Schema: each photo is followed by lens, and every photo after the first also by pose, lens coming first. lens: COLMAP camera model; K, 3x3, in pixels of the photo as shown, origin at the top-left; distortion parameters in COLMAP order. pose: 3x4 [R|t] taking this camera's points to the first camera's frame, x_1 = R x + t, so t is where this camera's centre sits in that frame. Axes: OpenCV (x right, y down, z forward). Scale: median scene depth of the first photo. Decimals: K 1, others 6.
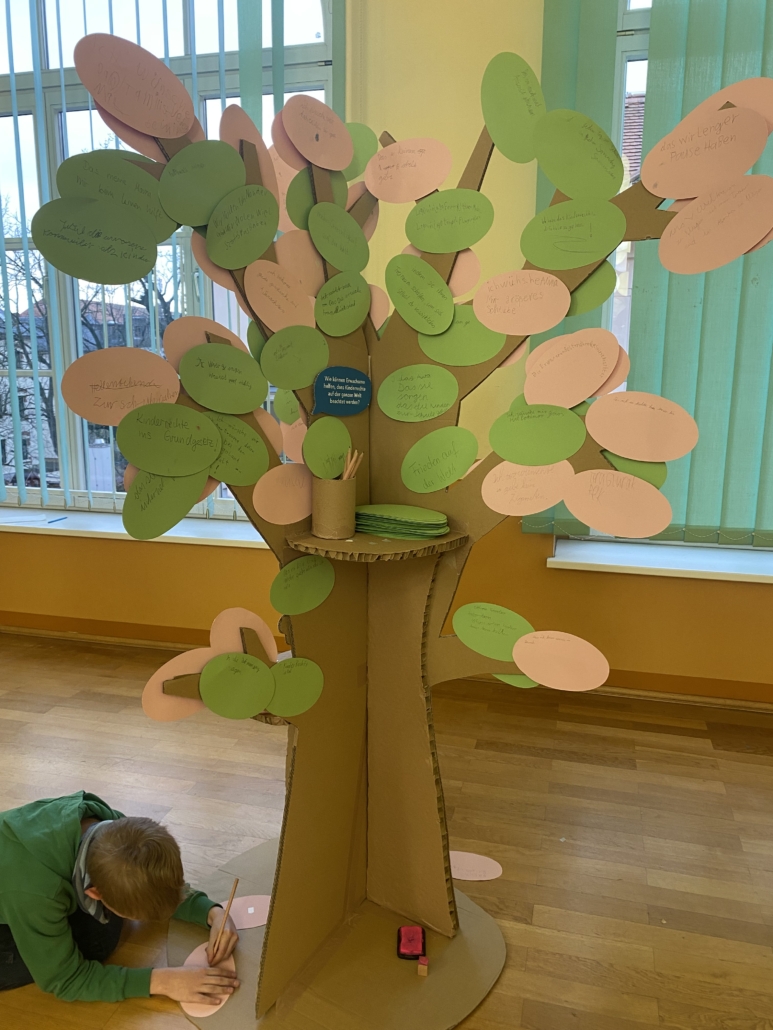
lens RADIAL K [[774.2, 0, 388.2], [0, 774.2, 514.9], [0, 0, 1]] dist [-0.002493, -0.001104]
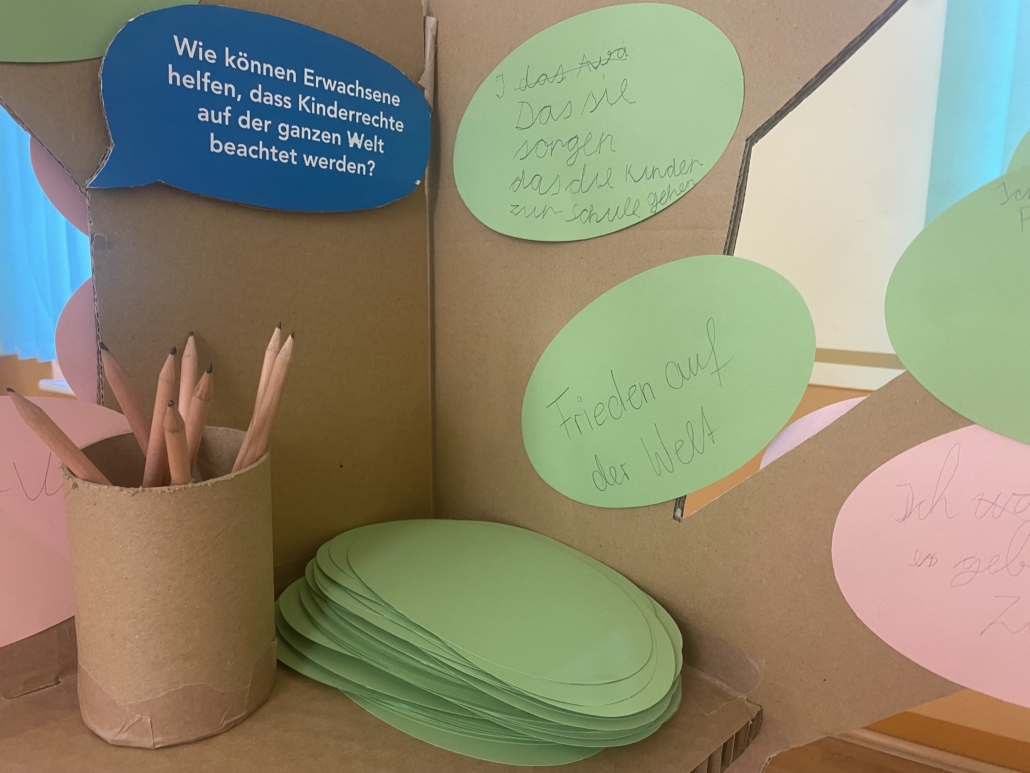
lens RADIAL K [[774.2, 0, 513.0], [0, 774.2, 386.1], [0, 0, 1]] dist [-0.002493, -0.001104]
pose [[0.983166, 0.042811, -0.177630, 0.066123], [-0.041425, 0.999075, 0.011508, -0.073271], [0.177959, -0.003956, 0.984030, 0.742728]]
